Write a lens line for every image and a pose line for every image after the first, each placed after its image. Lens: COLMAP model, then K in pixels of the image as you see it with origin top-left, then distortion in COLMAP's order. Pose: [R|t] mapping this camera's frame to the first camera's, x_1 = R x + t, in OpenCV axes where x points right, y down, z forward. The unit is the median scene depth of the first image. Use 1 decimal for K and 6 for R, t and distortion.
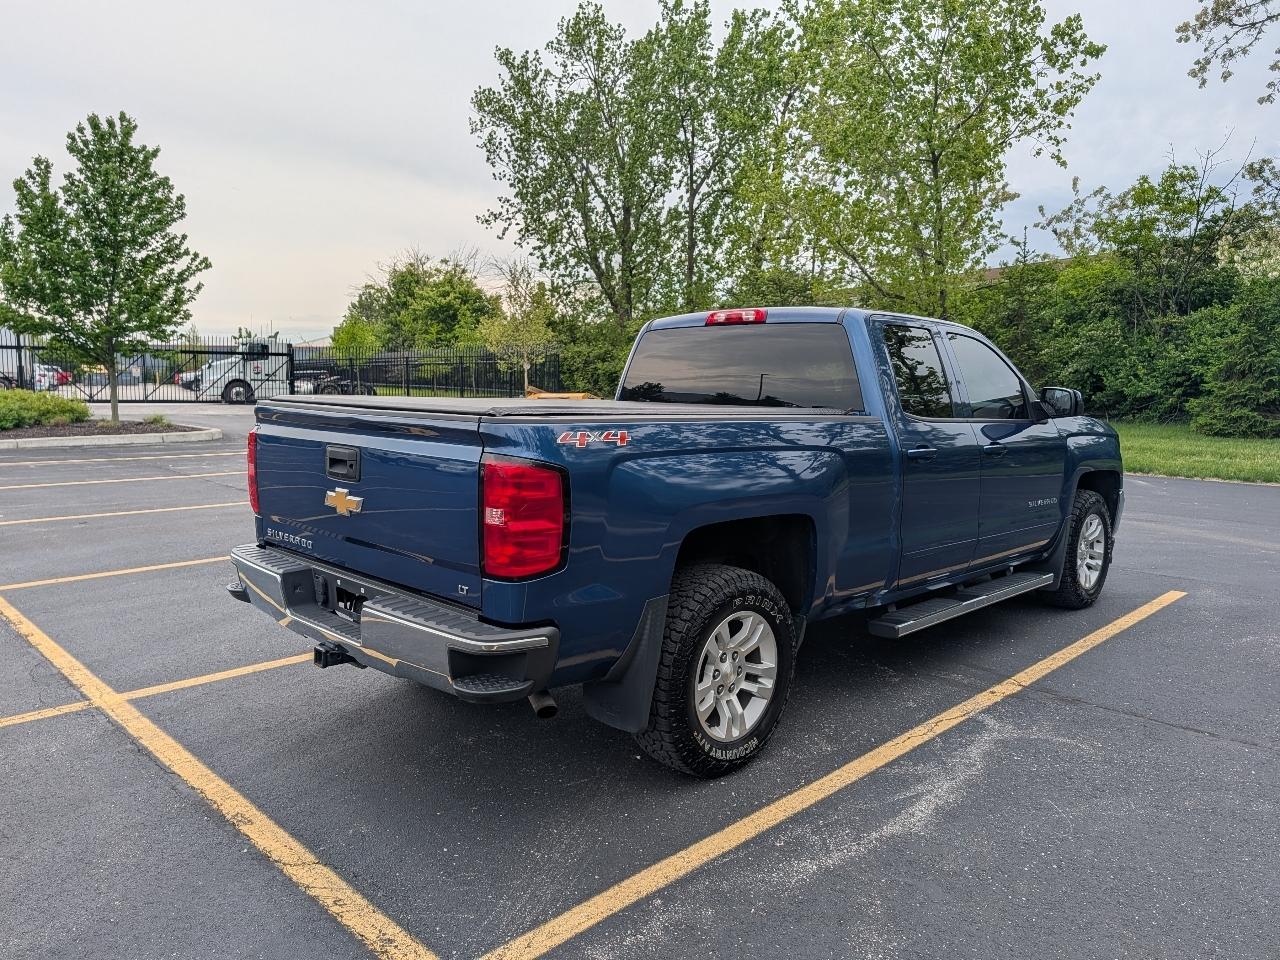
lens RADIAL K [[918.4, 0, 627.4], [0, 918.4, 484.5], [0, 0, 1]] dist [0.019116, -0.012324]
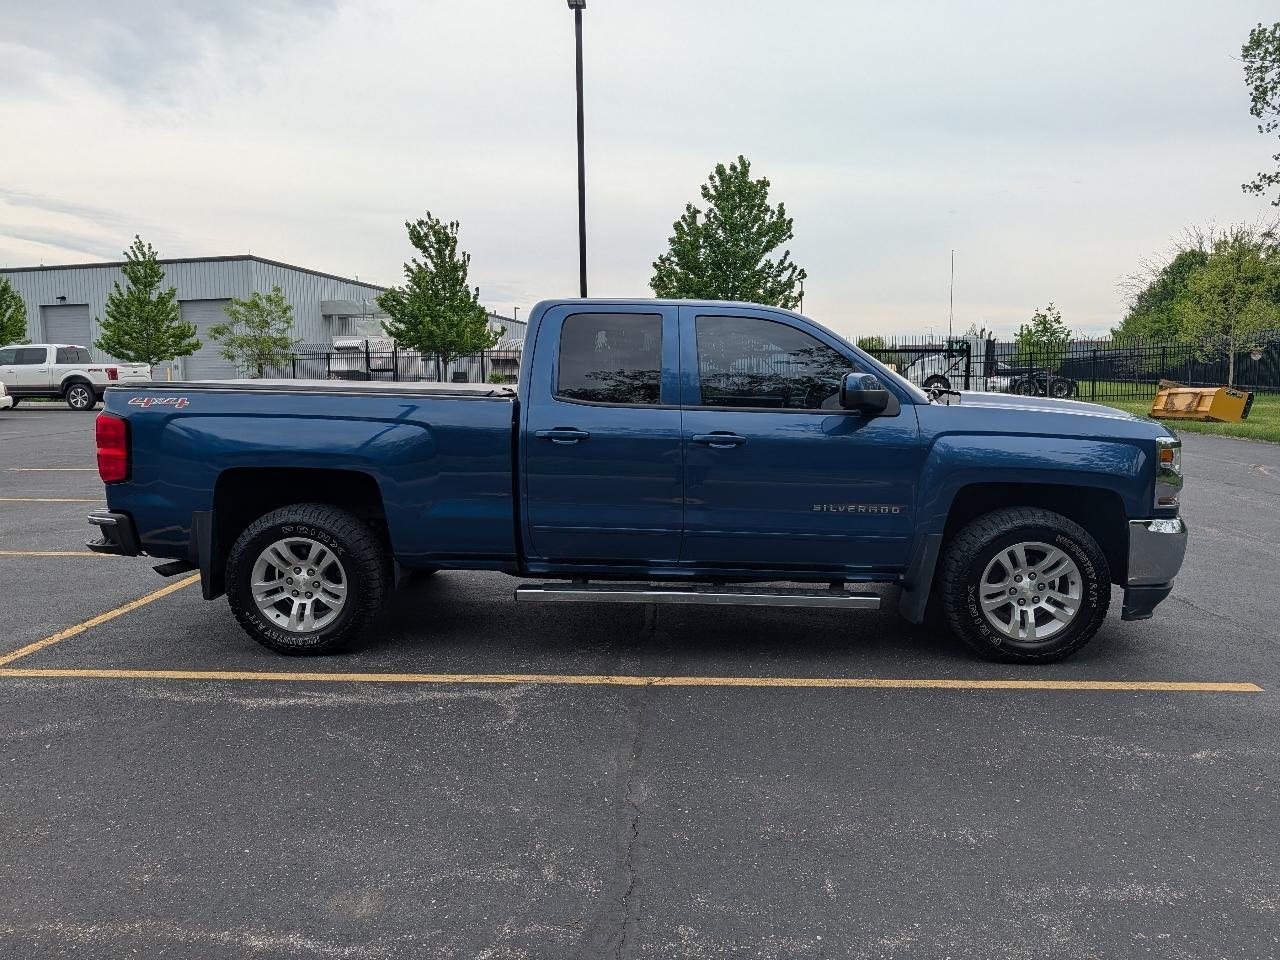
lens RADIAL K [[918.4, 0, 659.9], [0, 918.4, 483.2], [0, 0, 1]] dist [0.019116, -0.012324]
pose [[0.683845, 0.082029, -0.725001, 1.109277], [-0.081664, 0.996022, 0.035665, -0.022609], [0.725042, 0.034817, 0.687824, 0.349518]]
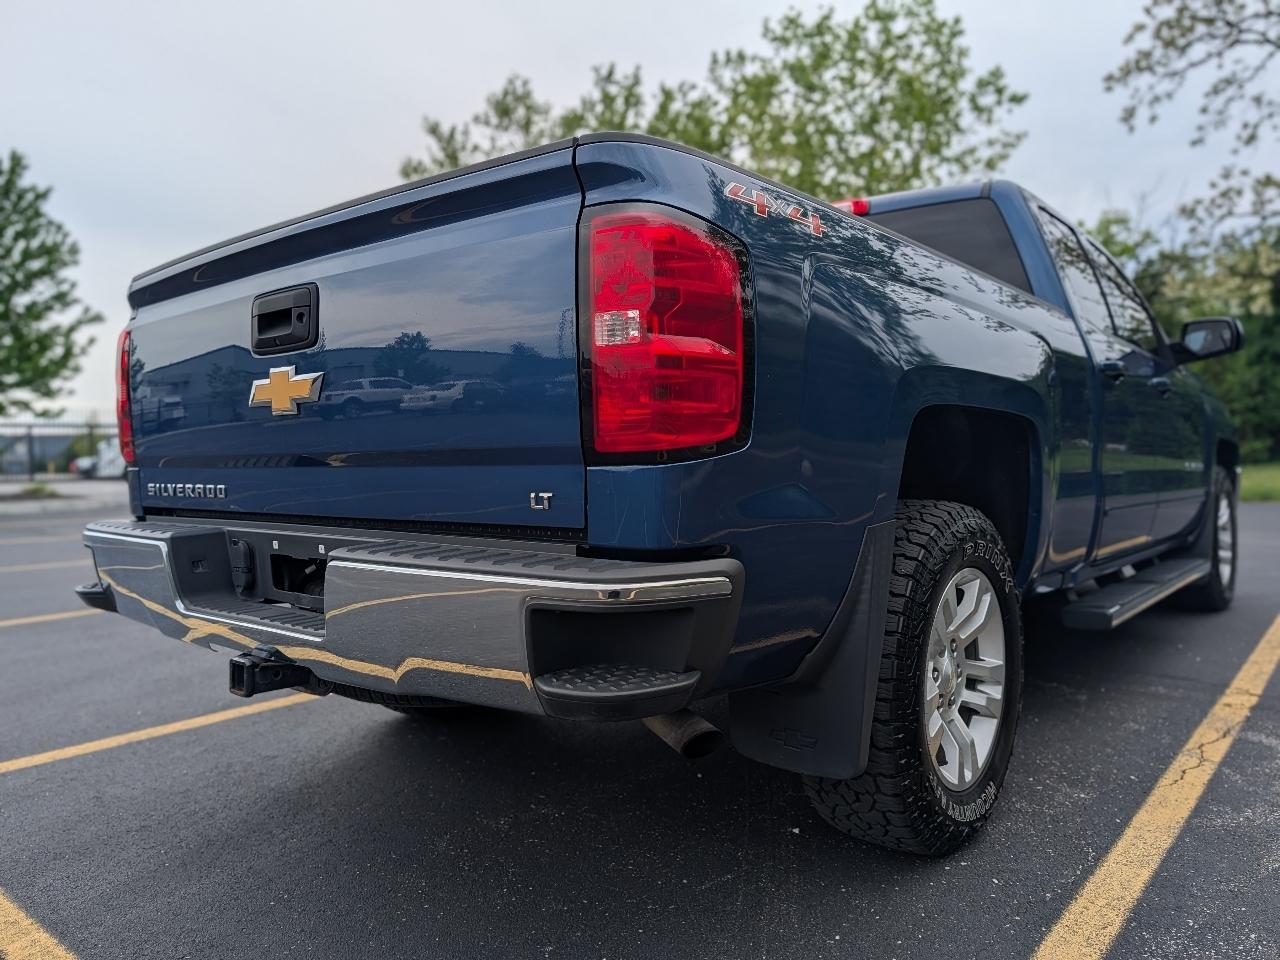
lens RADIAL K [[918.4, 0, 656.6], [0, 918.4, 471.8], [0, 0, 1]] dist [0.019116, -0.012324]
pose [[0.993754, -0.031698, 0.106998, -0.108502], [0.042174, 0.994380, -0.097111, 0.096593], [-0.103319, 0.101017, 0.989505, 0.319263]]
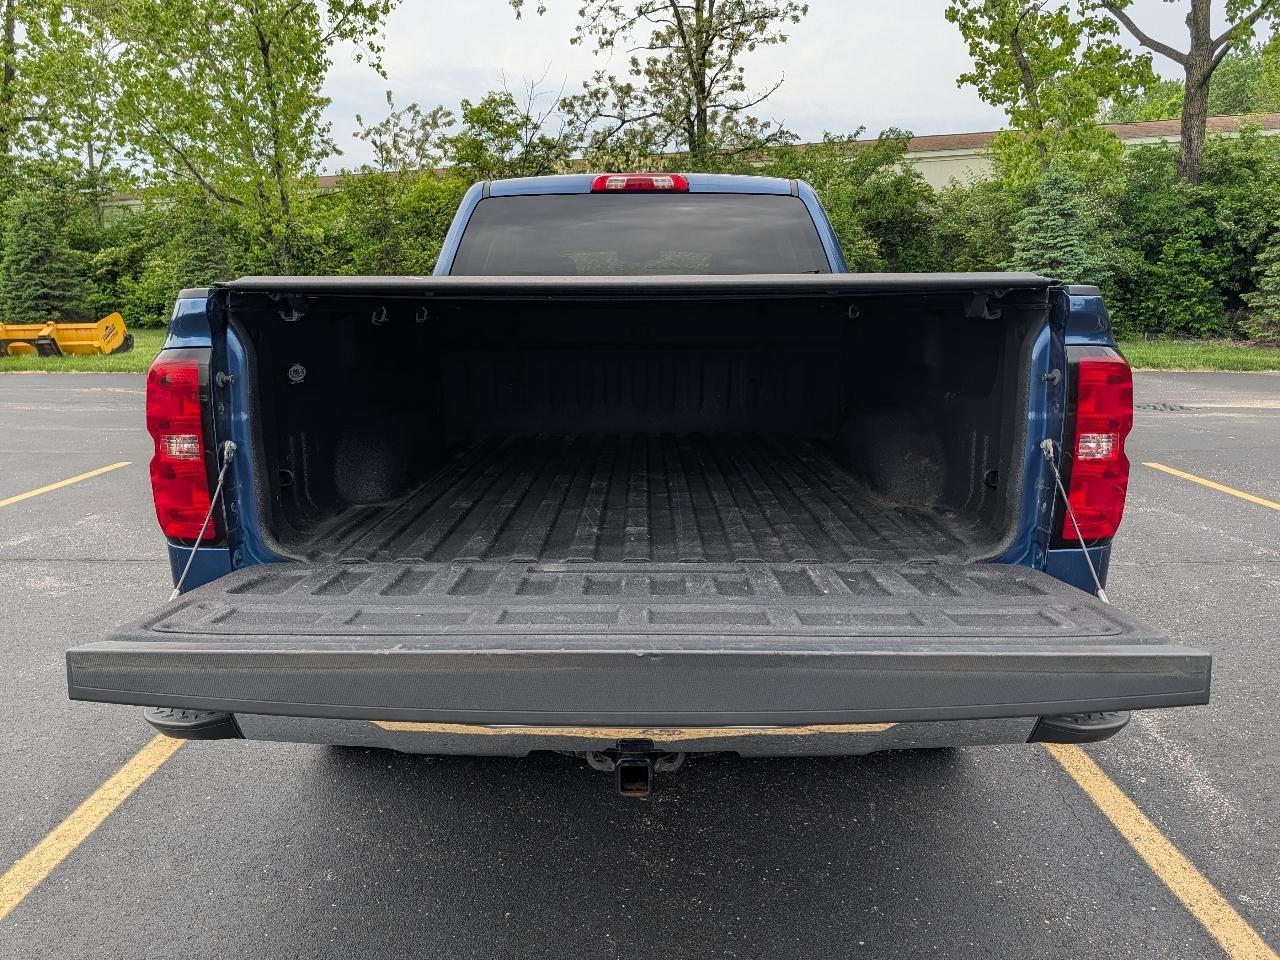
lens RADIAL K [[918.4, 0, 631.4], [0, 918.4, 470.0], [0, 0, 1]] dist [0.019116, -0.012324]
pose [[0.713122, -0.144599, 0.685965, -0.490667], [0.094855, 0.989400, 0.109952, -0.029547], [-0.694593, -0.013343, 0.719279, 0.467731]]
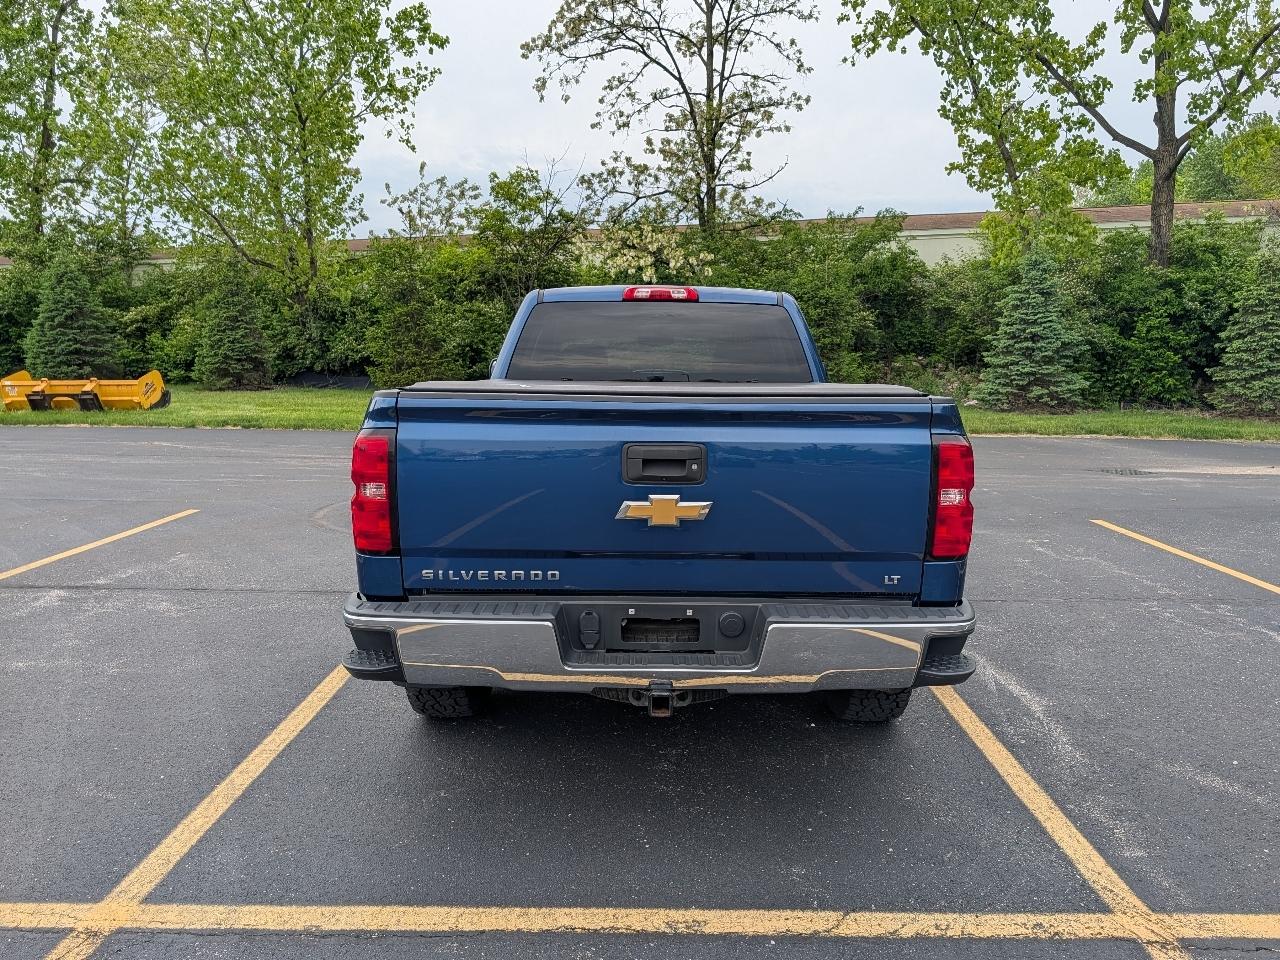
lens RADIAL K [[918.4, 0, 658.4], [0, 918.4, 474.8], [0, 0, 1]] dist [0.019116, -0.012324]
pose [[0.700281, -0.096845, 0.707267, -0.656816], [0.081857, 0.995114, 0.055211, -0.043396], [-0.709158, 0.019231, 0.704787, 0.315129]]
